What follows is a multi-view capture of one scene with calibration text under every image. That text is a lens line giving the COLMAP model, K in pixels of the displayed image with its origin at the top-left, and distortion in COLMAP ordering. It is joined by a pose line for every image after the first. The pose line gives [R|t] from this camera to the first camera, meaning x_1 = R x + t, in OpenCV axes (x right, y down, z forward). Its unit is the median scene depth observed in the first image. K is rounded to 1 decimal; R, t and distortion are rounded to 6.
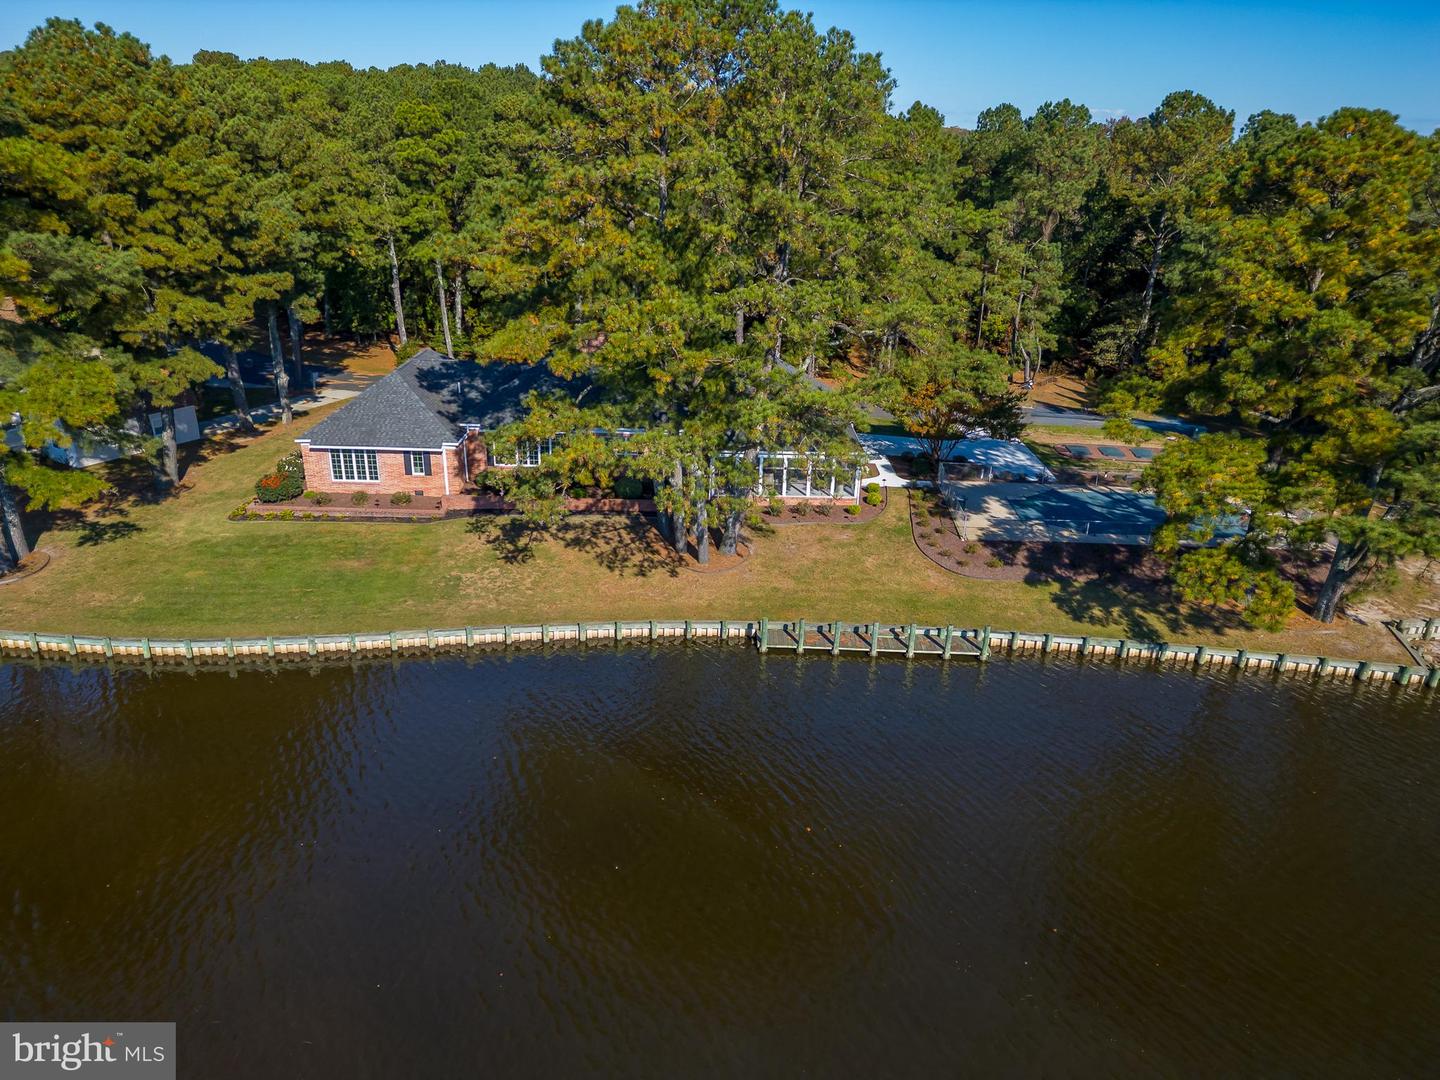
lens RADIAL K [[998.5, 0, 718.5], [0, 998.5, 539.0], [0, 0, 1]] dist [0.071777, -0.057014]
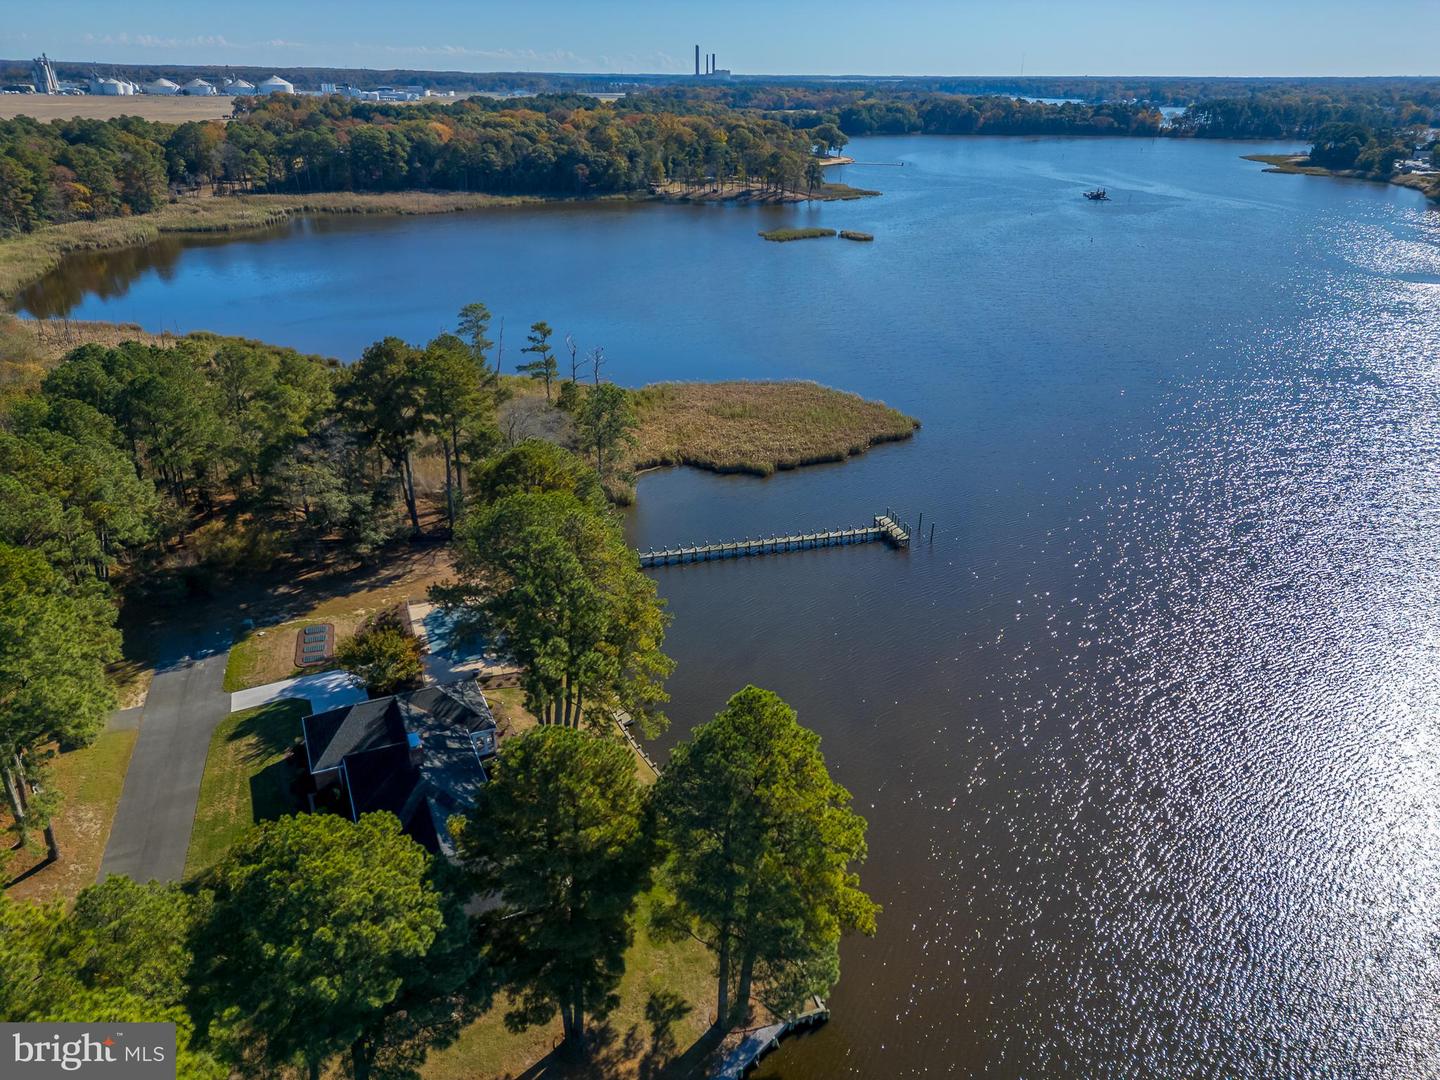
lens RADIAL K [[998.5, 0, 719.5], [0, 998.5, 541.1], [0, 0, 1]] dist [0.071777, -0.057014]
pose [[-0.413237, -0.409769, 0.813219, -1.440259], [0.309421, 0.776716, 0.548608, -1.172429], [-0.856442, 0.478333, -0.194177, 0.896708]]
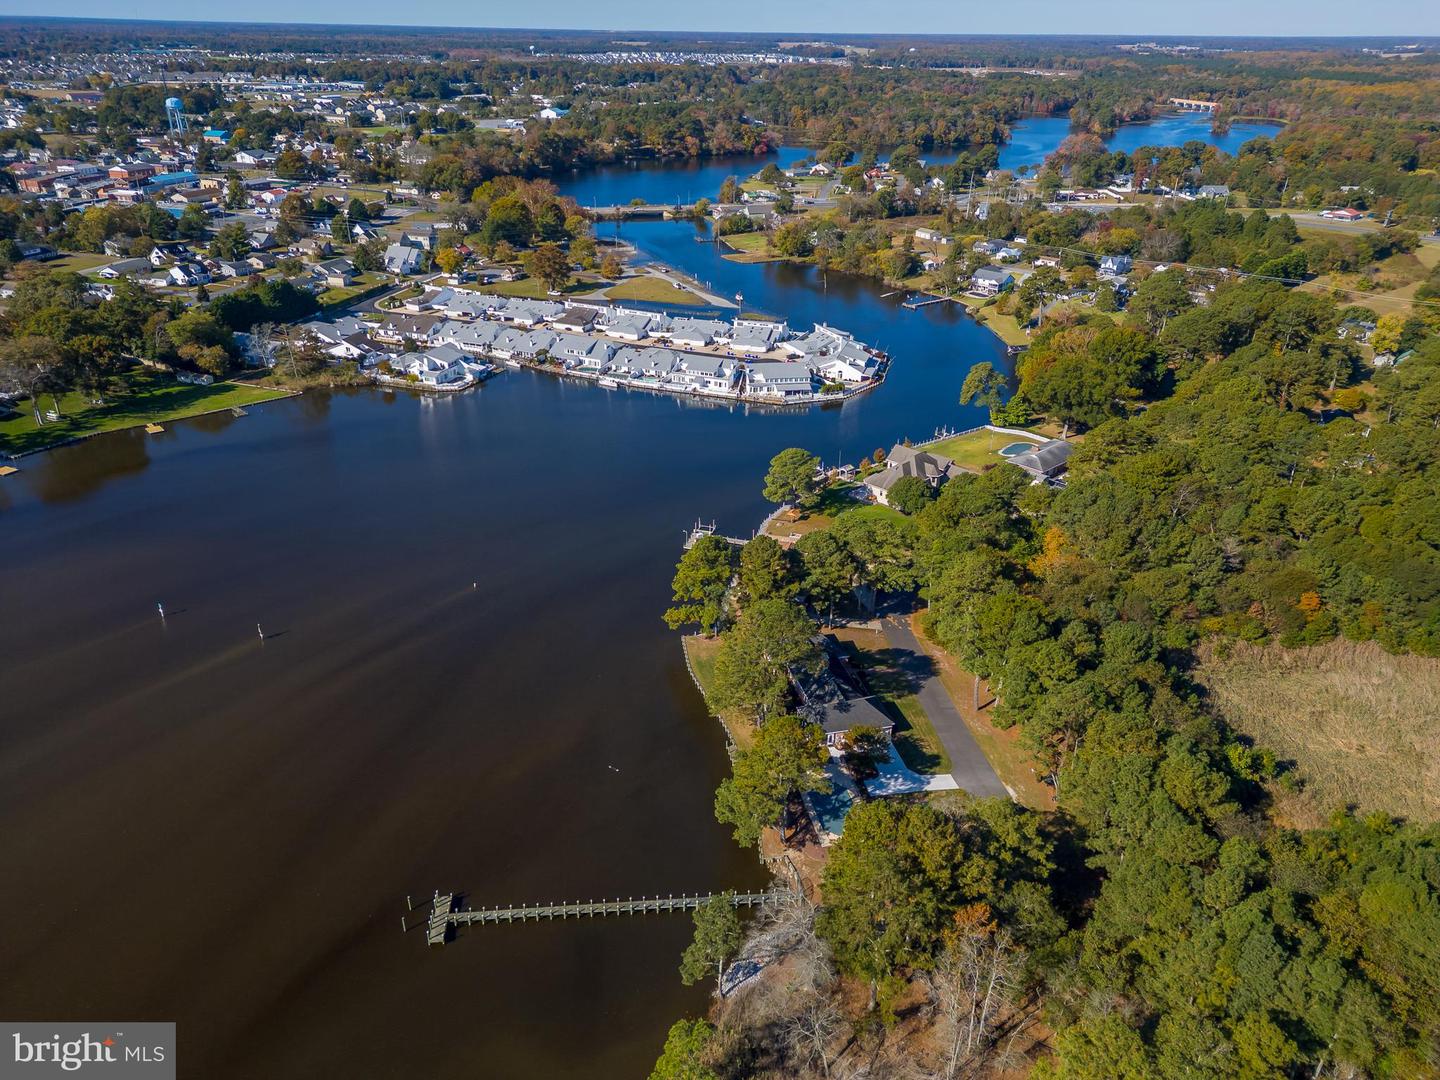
lens RADIAL K [[998.5, 0, 712.5], [0, 998.5, 546.6], [0, 0, 1]] dist [0.071777, -0.057014]
pose [[0.229642, 0.423866, -0.876129, 2.751793], [-0.357817, 0.873912, 0.329006, -1.632356], [0.905114, 0.237940, 0.352354, -0.592300]]
